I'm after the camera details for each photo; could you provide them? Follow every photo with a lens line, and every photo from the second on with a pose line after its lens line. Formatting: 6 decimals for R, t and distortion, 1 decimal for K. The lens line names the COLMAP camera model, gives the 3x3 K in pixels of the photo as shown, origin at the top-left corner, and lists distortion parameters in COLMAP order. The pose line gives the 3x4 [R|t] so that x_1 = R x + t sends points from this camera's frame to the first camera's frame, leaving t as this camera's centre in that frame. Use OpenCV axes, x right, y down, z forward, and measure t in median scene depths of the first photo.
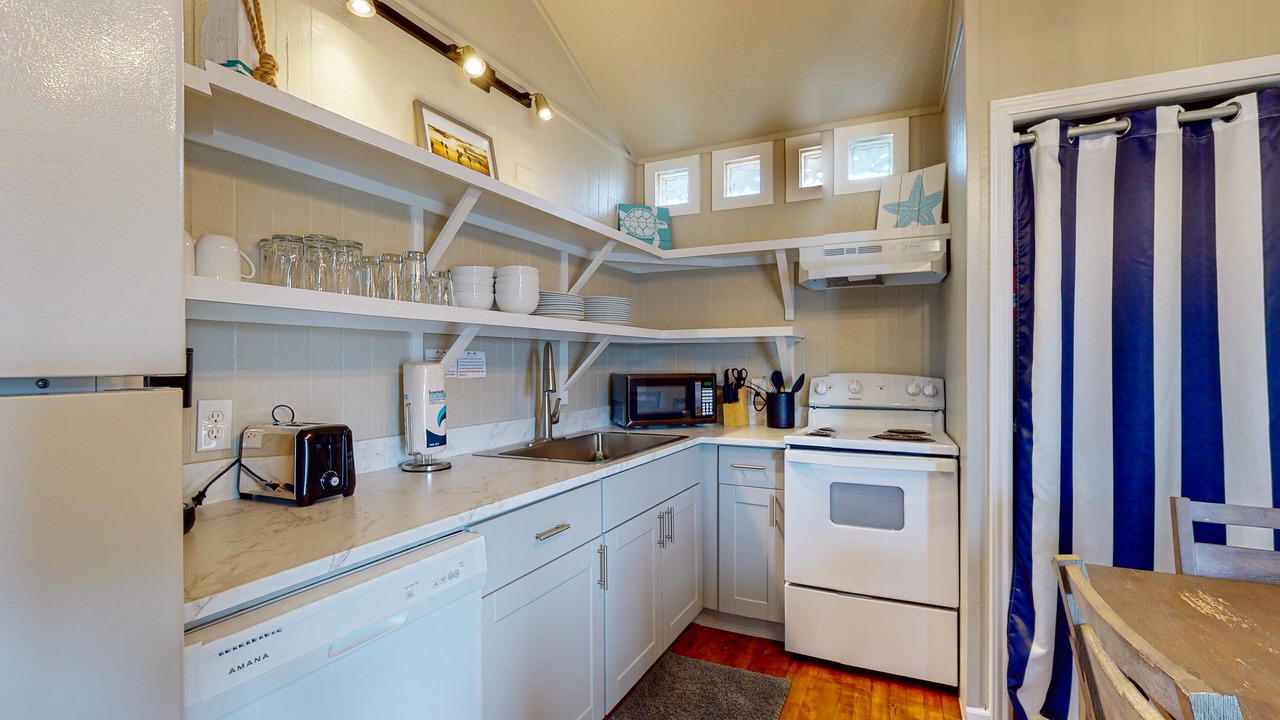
lens RADIAL K [[502.0, 0, 737.1], [0, 502.0, 362.4], [0, 0, 1]] dist [-0.032944, 0.010805]
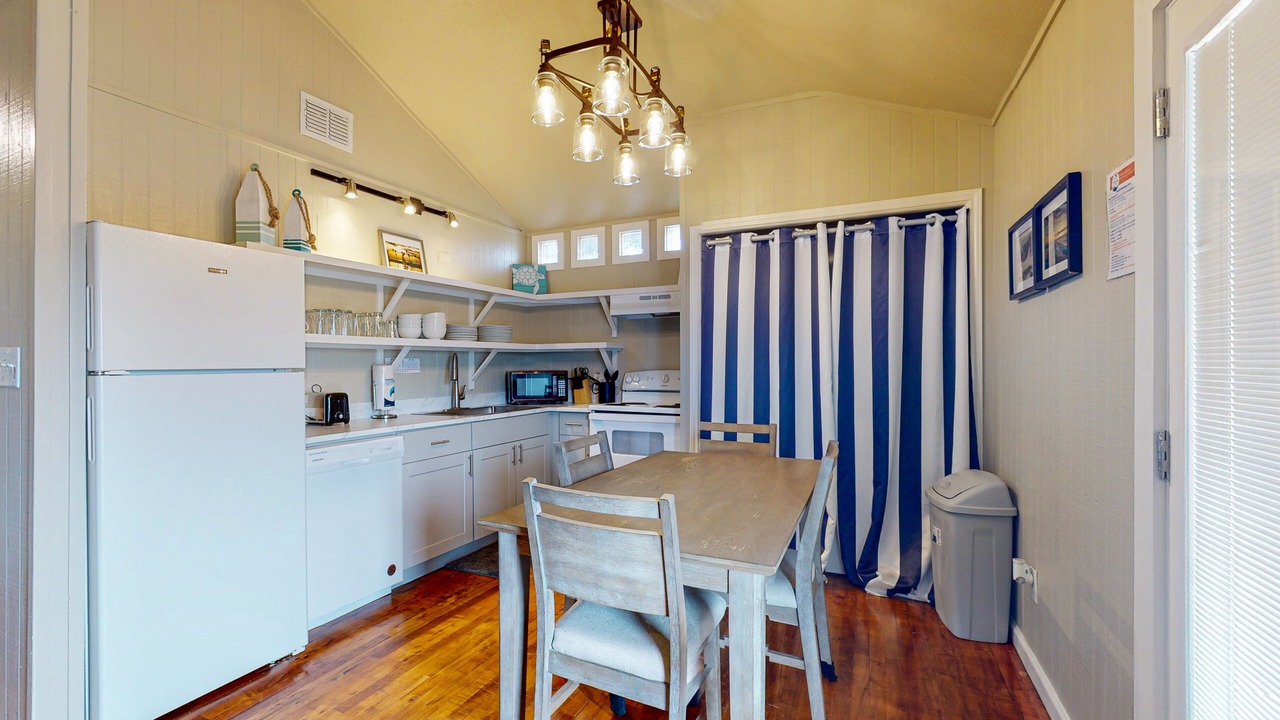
lens RADIAL K [[458.9, 0, 674.6], [0, 458.9, 359.7], [0, 0, 1]] dist [0.000931, 0.000059]
pose [[0.999427, -0.008339, -0.032799, 0.462524], [0.008009, 0.999916, -0.010153, 0.006253], [0.032881, 0.009885, 0.999410, -0.621935]]
